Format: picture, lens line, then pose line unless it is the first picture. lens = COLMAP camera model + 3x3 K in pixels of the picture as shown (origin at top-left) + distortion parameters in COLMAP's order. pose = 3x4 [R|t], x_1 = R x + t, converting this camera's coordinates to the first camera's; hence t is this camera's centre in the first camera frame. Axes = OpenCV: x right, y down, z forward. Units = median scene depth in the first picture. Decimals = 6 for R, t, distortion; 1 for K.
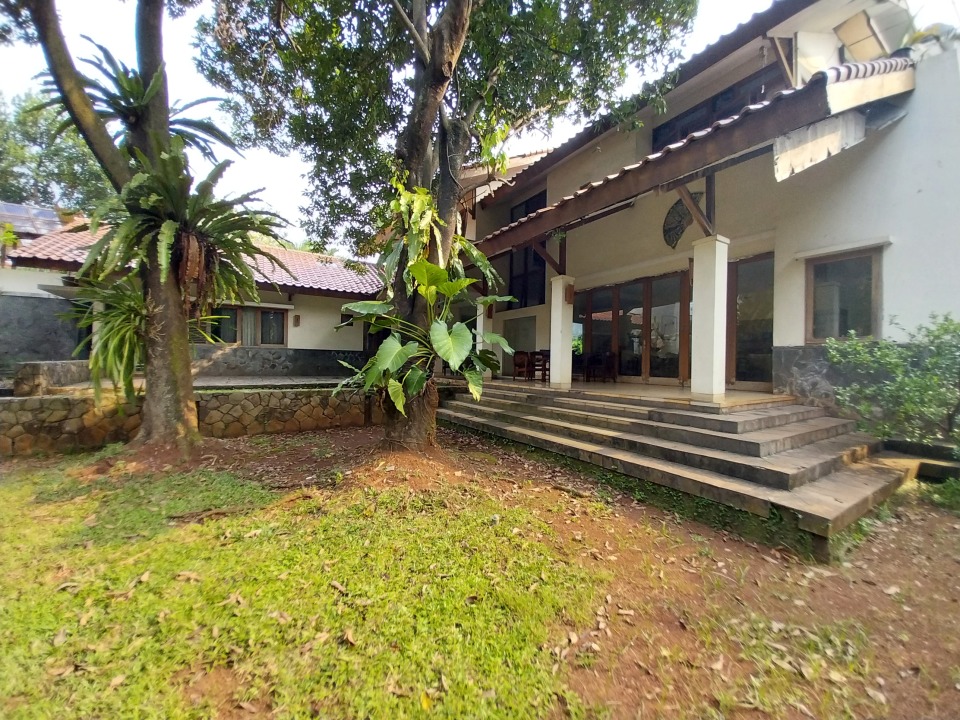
lens RADIAL K [[378.1, 0, 490.7], [0, 378.1, 361.1], [0, 0, 1]] dist [0.023217, -0.017250]
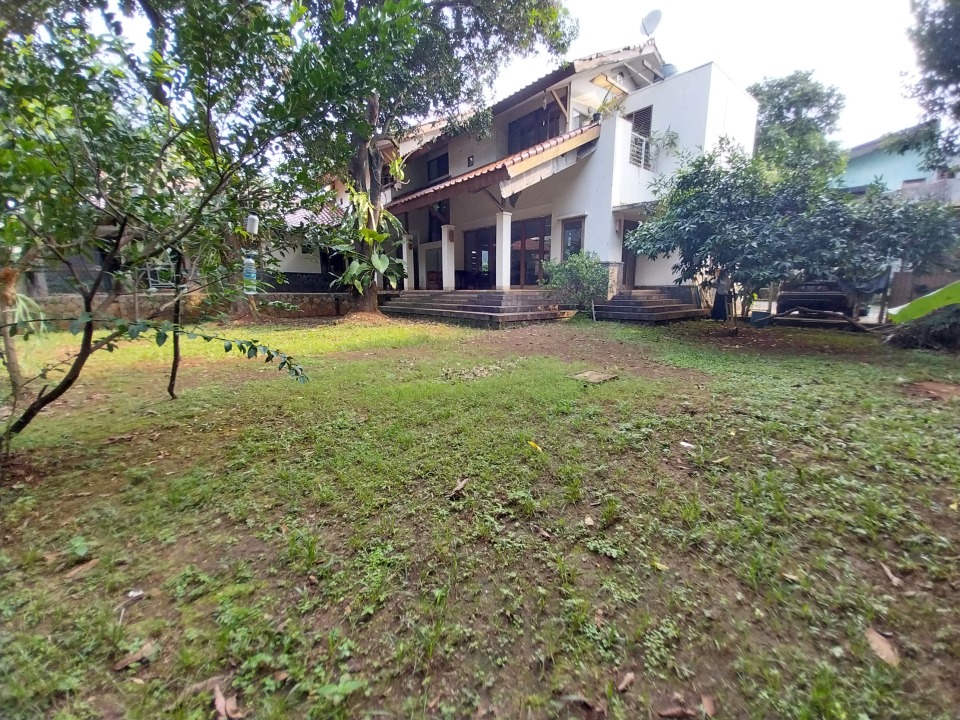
lens RADIAL K [[378.1, 0, 490.7], [0, 378.1, 361.1], [0, 0, 1]] dist [0.023217, -0.017250]
pose [[0.990966, -0.041695, 0.127469, 0.223092], [0.017186, 0.982089, 0.187631, 0.108208], [-0.133009, -0.183745, 0.973933, -1.364560]]
